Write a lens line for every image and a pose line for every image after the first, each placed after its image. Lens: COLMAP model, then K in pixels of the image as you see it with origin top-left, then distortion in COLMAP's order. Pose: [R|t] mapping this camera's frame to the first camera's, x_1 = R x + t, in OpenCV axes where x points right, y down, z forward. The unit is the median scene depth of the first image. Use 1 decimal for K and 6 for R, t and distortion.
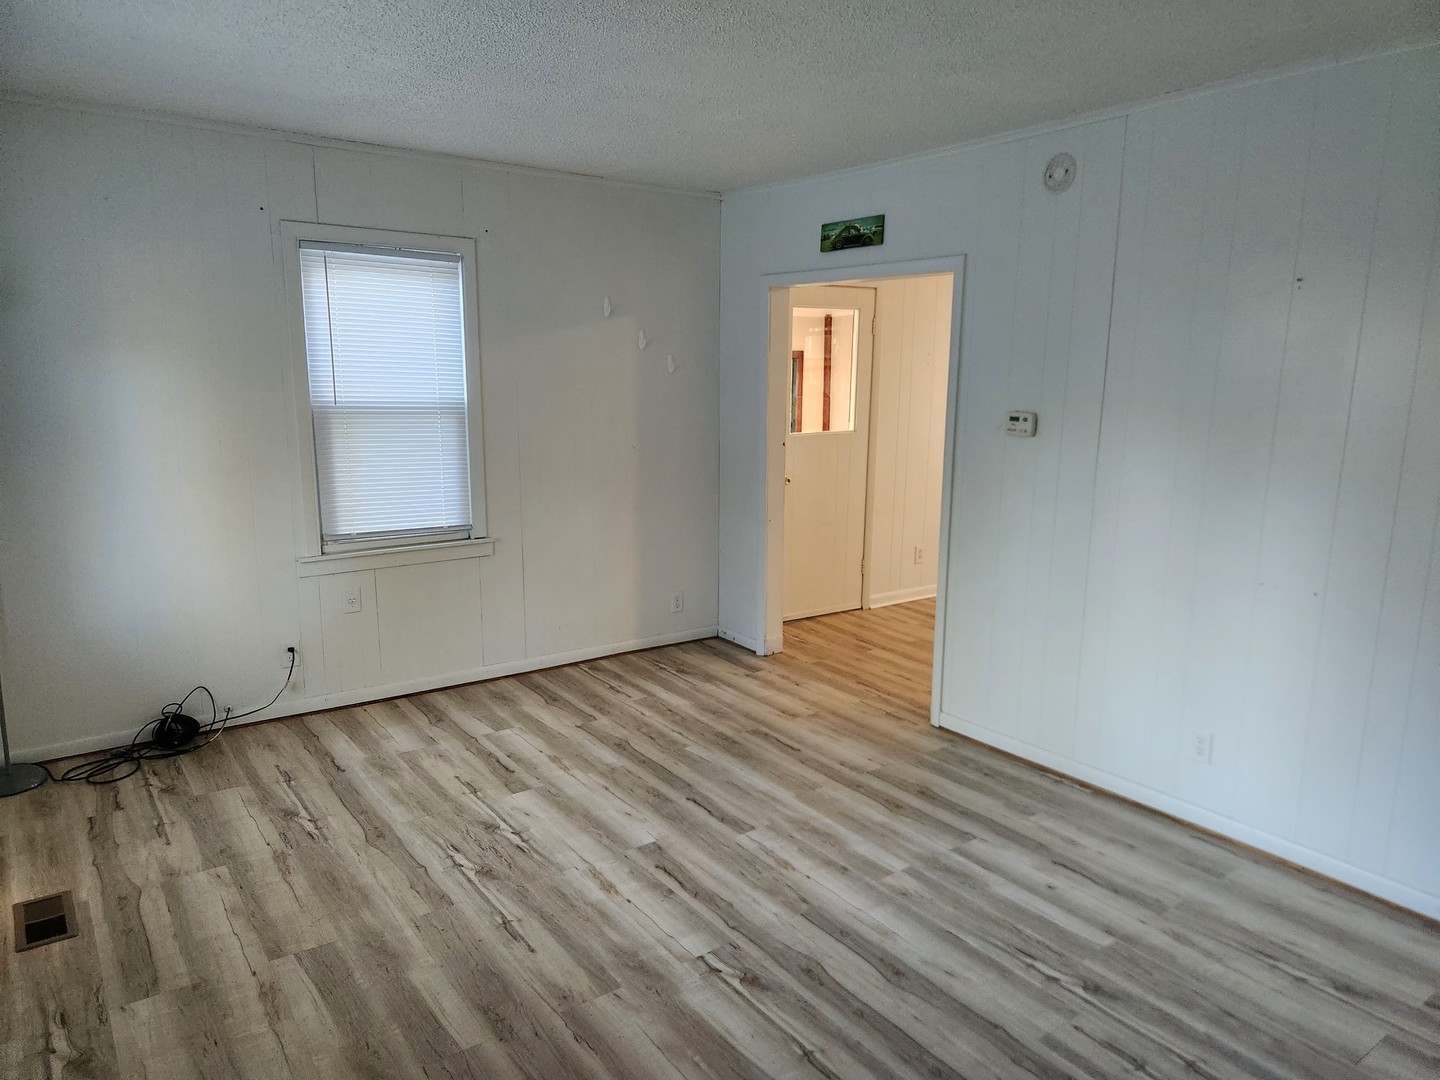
lens RADIAL K [[969.2, 0, 720.0], [0, 969.2, 540.0], [0, 0, 1]] dist [0.091102, -0.081516]
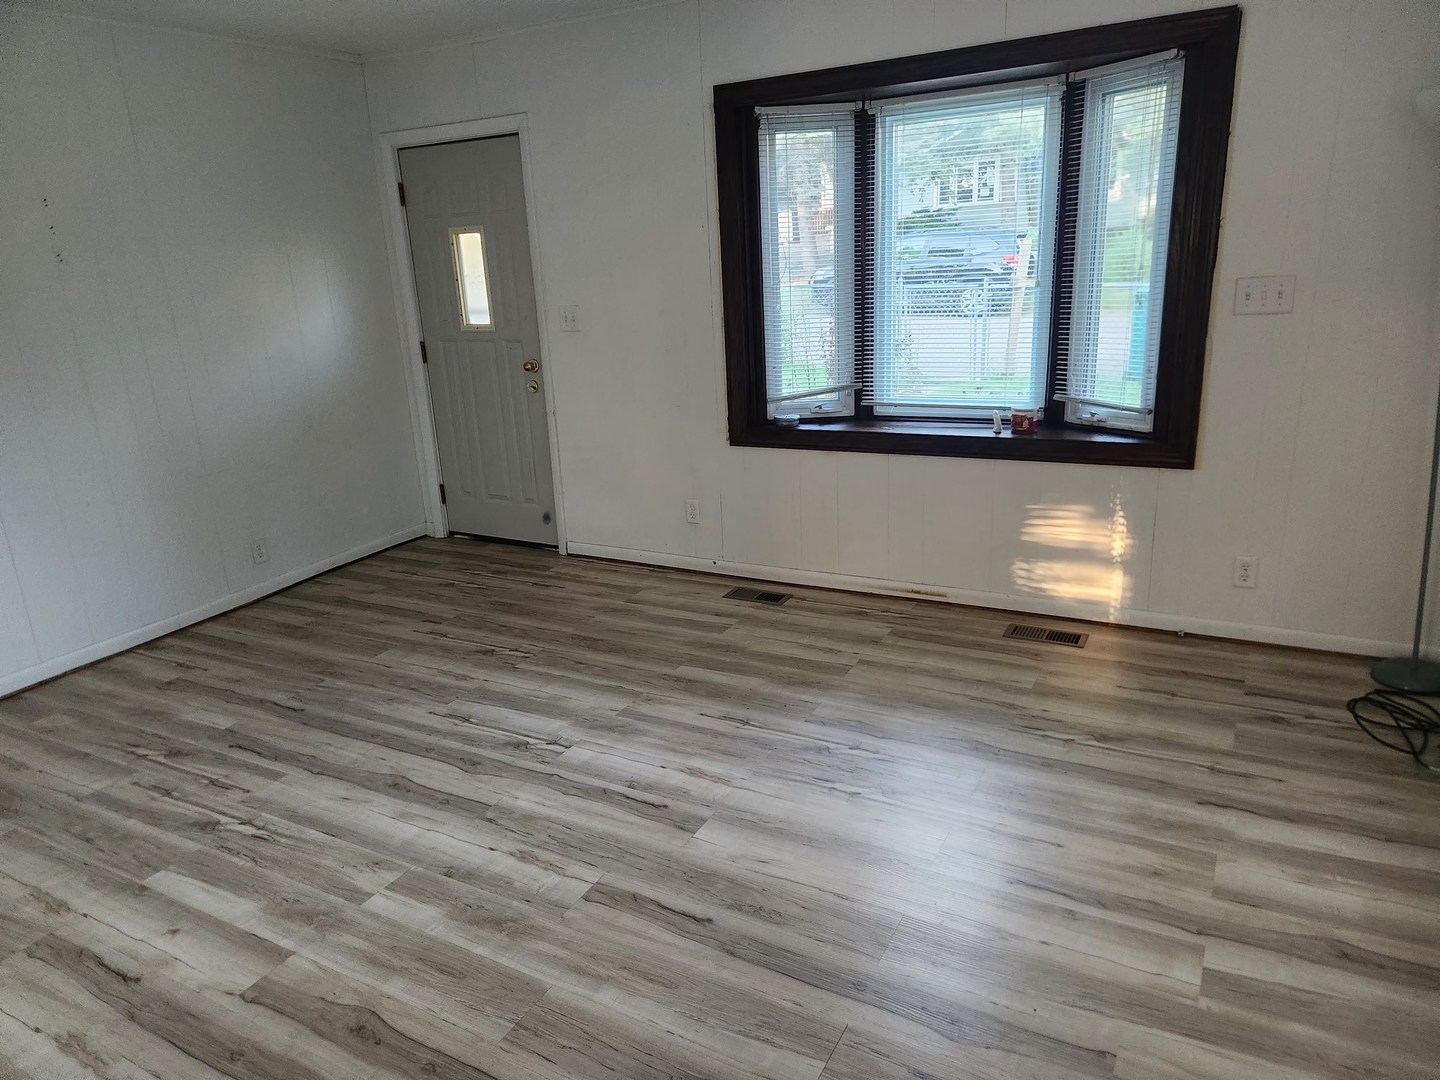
lens RADIAL K [[969.2, 0, 720.0], [0, 969.2, 540.0], [0, 0, 1]] dist [0.091102, -0.081516]
pose [[-0.909809, 0.156445, -0.384411, 0.196587], [-0.031326, 0.897705, 0.439482, -0.277366], [0.413843, 0.411887, -0.811839, 1.674029]]
